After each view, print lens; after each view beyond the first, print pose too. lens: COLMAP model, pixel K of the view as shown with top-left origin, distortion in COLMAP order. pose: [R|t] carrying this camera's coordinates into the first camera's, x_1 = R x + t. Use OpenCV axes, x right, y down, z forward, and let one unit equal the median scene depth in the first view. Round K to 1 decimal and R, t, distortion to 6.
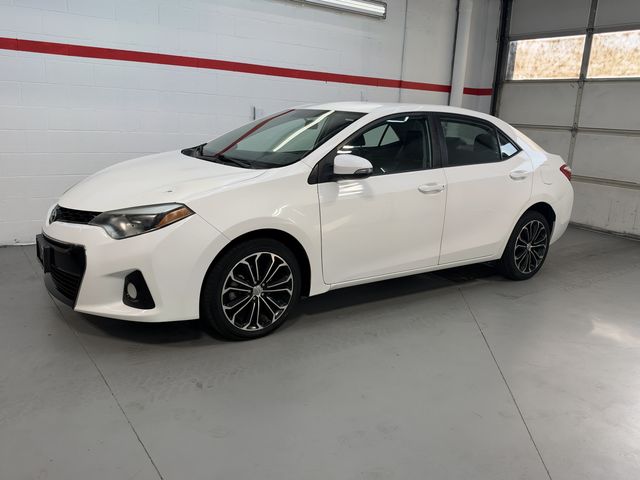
lens RADIAL K [[518.6, 0, 320.0], [0, 518.6, 240.0], [0, 0, 1]] dist [0.059197, -0.096118]
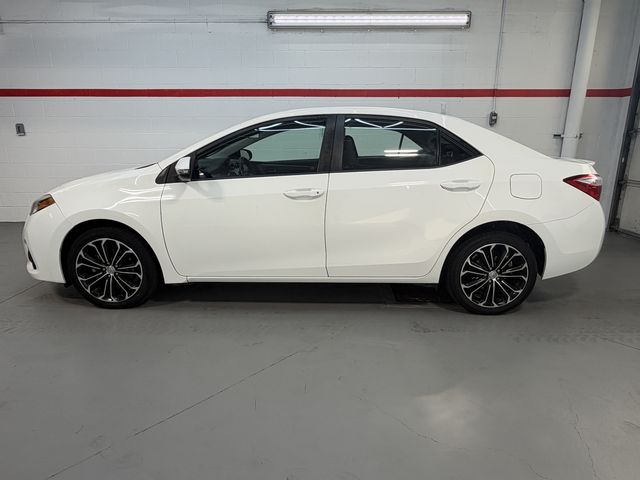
lens RADIAL K [[395.3, 0, 320.0], [0, 395.3, 240.0], [0, 0, 1]] dist [0.000382, 0.000009]
pose [[0.806854, 0.102135, -0.581855, 0.386786], [-0.099939, 0.994344, 0.035955, -0.026259], [0.582236, 0.029140, 0.812497, 0.254034]]
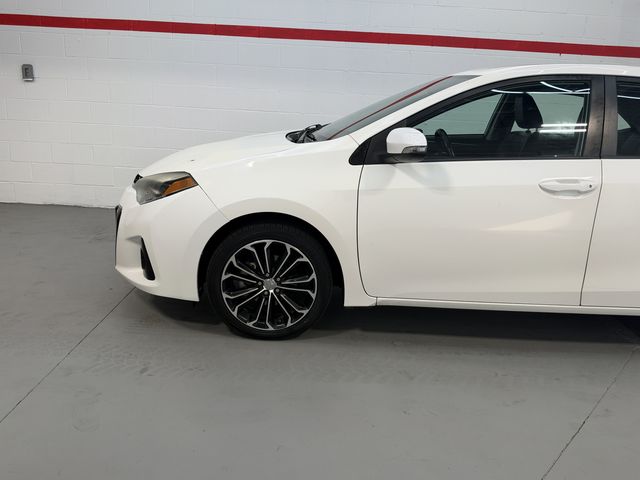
lens RADIAL K [[518.6, 0, 320.0], [0, 518.6, 240.0], [0, 0, 1]] dist [0.059197, -0.096118]
pose [[0.819658, 0.138836, -0.555775, 0.195819], [-0.137774, 0.989486, 0.043991, -0.011269], [0.556039, 0.040514, 0.830168, 0.161733]]
